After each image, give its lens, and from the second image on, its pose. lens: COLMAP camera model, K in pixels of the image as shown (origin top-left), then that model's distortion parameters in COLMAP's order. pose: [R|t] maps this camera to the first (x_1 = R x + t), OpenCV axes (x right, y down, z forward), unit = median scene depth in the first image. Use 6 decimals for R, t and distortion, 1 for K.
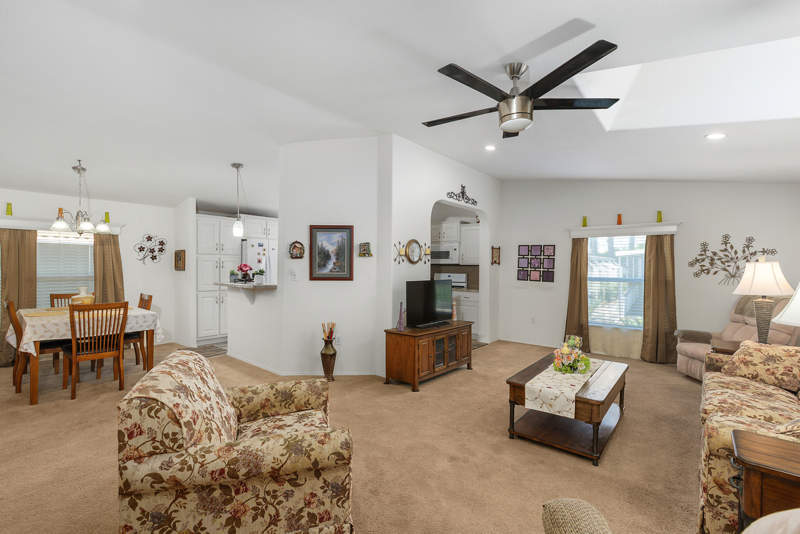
lens RADIAL K [[363.2, 0, 397.4], [0, 363.2, 268.4], [0, 0, 1]] dist [0.011511, -0.000746]
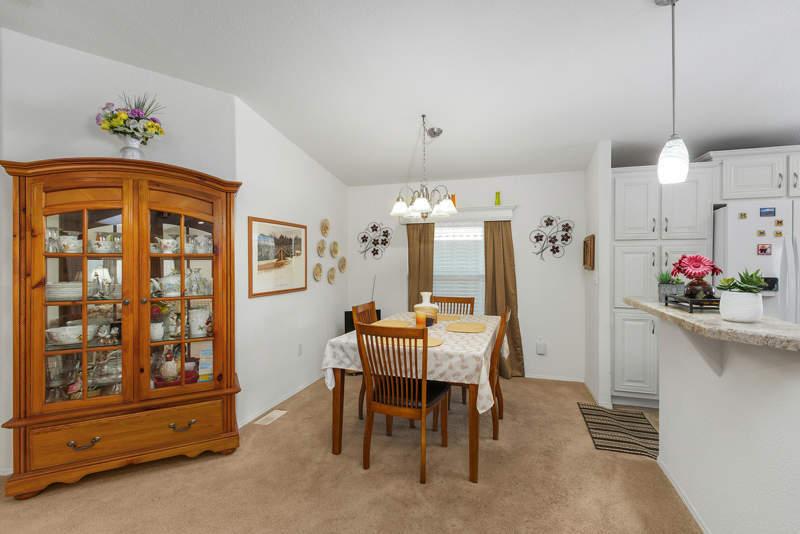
lens RADIAL K [[363.2, 0, 399.7], [0, 363.2, 266.3], [0, 0, 1]] dist [0.011511, -0.000746]
pose [[0.389166, 0.008593, -0.921127, -0.167051], [-0.002217, 0.999962, 0.008392, -0.004261], [0.921165, -0.001224, 0.389171, 0.495970]]
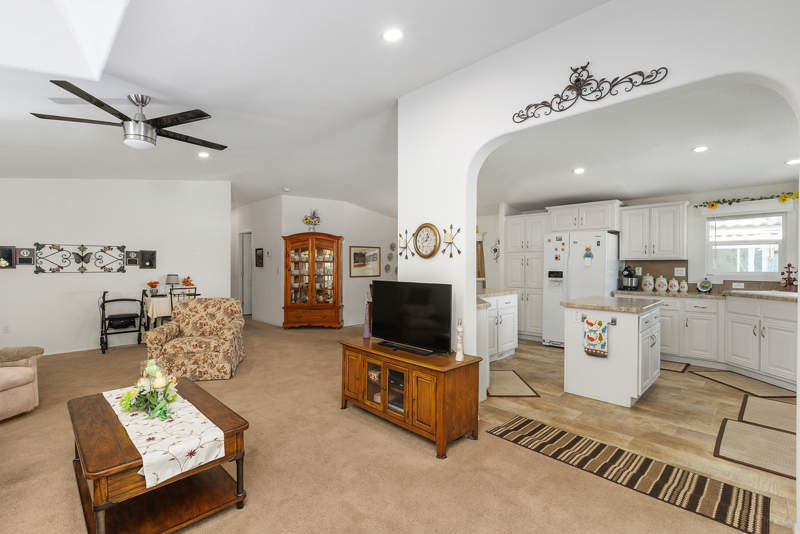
lens RADIAL K [[363.2, 0, 398.0], [0, 363.2, 265.8], [0, 0, 1]] dist [0.011511, -0.000746]
pose [[-0.088050, -0.000368, -0.996116, 0.585886], [-0.005959, 0.999982, 0.000158, 0.001488], [0.996098, 0.005950, -0.088050, 0.794812]]
